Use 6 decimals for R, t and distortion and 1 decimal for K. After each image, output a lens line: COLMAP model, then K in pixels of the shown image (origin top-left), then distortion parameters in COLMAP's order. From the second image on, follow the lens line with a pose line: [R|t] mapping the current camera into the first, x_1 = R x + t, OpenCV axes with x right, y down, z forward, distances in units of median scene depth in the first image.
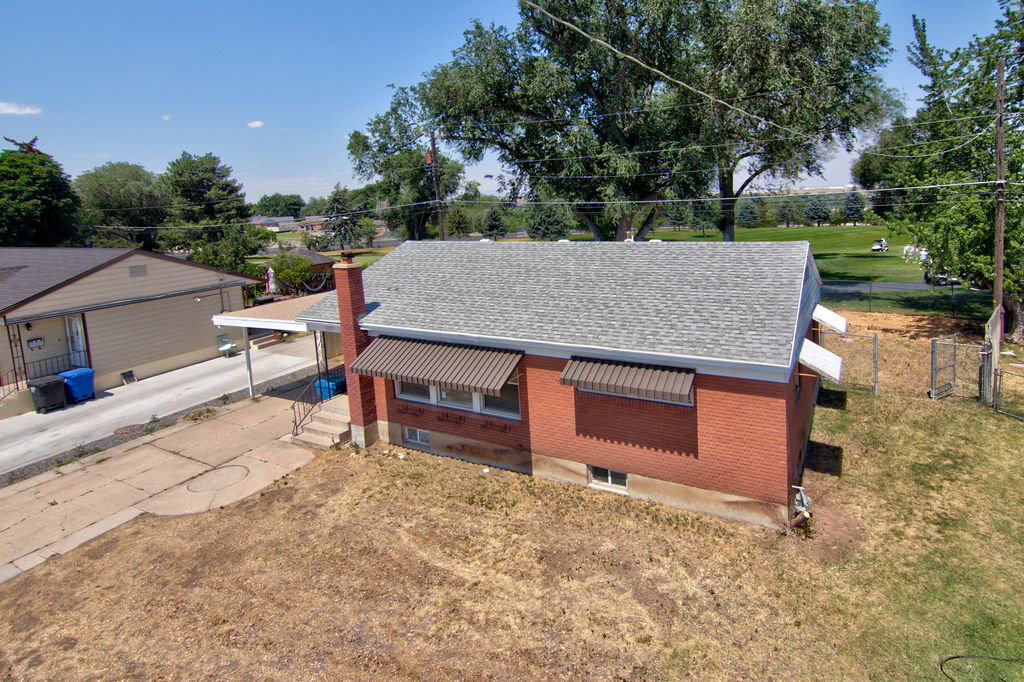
lens RADIAL K [[559.1, 0, 513.3], [0, 559.1, 277.1], [0, 0, 1]] dist [0.001327, 0.000382]
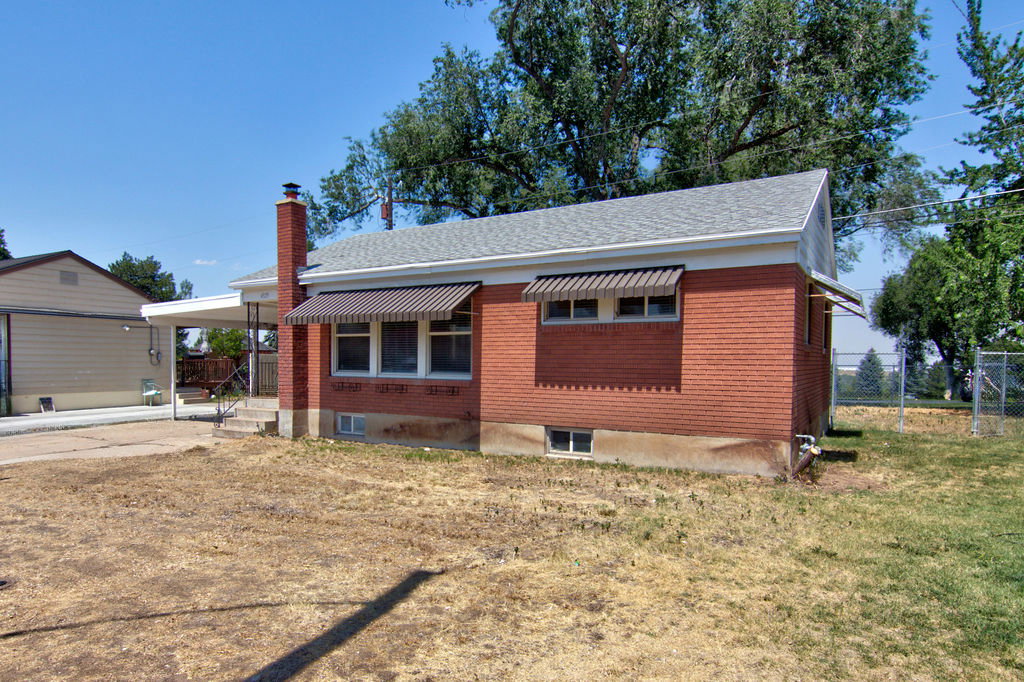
lens RADIAL K [[623.4, 0, 414.0], [0, 623.4, 424.6], [0, 0, 1]] dist [0.002601, 0.002232]
pose [[0.994303, 0.069016, -0.081229, 0.007770], [-0.073365, 0.995958, -0.051825, 0.352901], [0.077323, 0.057489, 0.995347, 0.028085]]
